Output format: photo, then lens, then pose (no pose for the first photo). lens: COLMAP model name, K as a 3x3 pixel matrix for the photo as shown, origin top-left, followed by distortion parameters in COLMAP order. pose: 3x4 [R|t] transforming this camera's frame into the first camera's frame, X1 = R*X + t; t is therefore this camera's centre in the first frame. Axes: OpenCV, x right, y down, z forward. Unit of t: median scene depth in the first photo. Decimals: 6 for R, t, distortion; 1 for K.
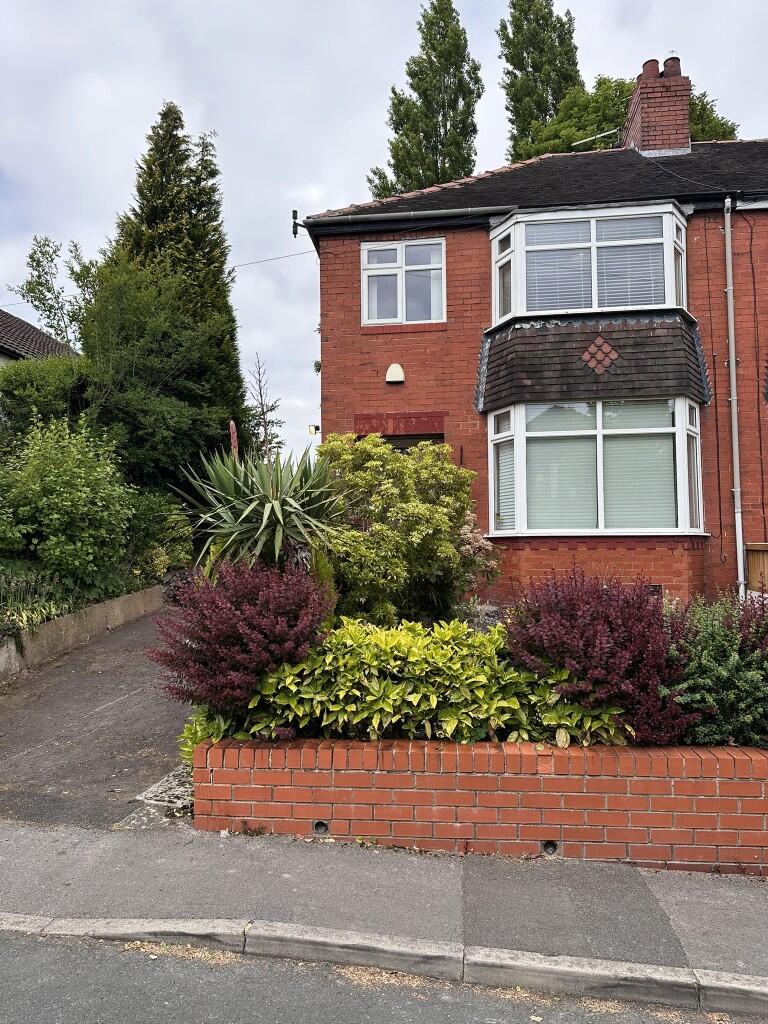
lens RADIAL K [[738.6, 0, 339.7], [0, 738.6, 511.7], [0, 0, 1]] dist [0.099525, -0.144204]
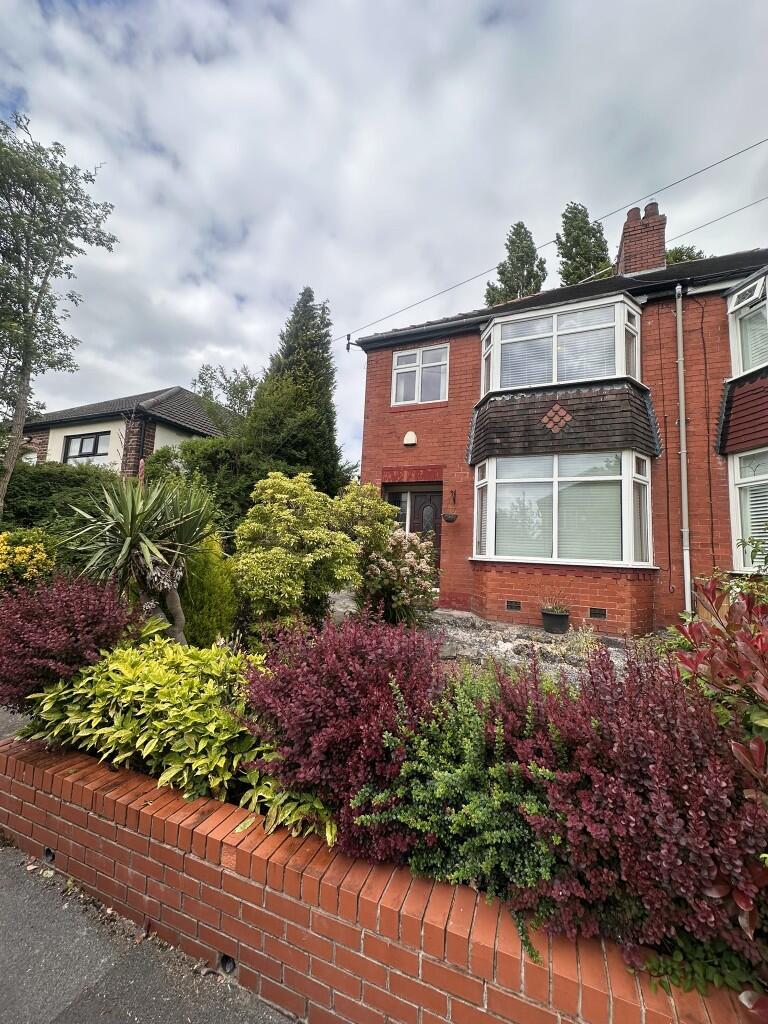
lens RADIAL K [[413.9, 0, 359.5], [0, 413.9, 511.4], [0, 0, 1]] dist [-0.001513, -0.000051]
pose [[0.959855, 0.024702, -0.279409, 0.220720], [-0.039434, 0.998106, -0.047225, -0.008356], [0.277713, 0.056347, 0.959010, 0.246873]]
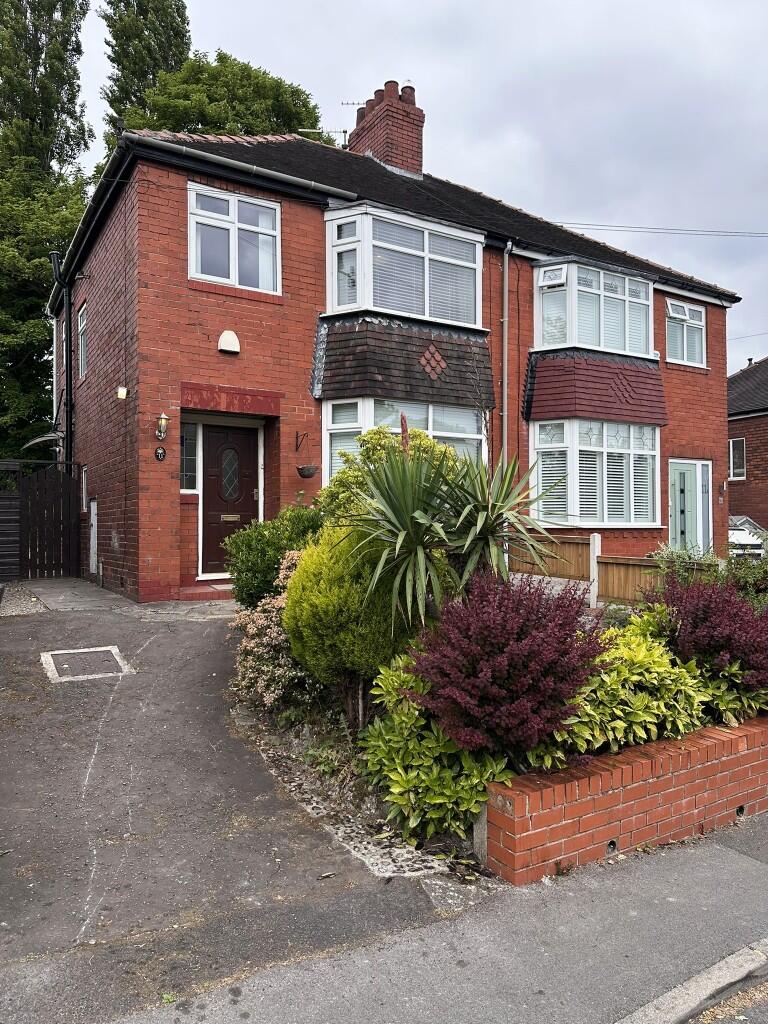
lens RADIAL K [[756.4, 0, 384.0], [0, 756.4, 512.0], [0, 0, 1]] dist [0.073887, -0.076812]
pose [[0.759617, 0.016925, 0.650151, -0.403514], [-0.043447, 0.998749, 0.024762, -0.015308], [-0.648918, -0.047056, 0.759401, 0.192663]]
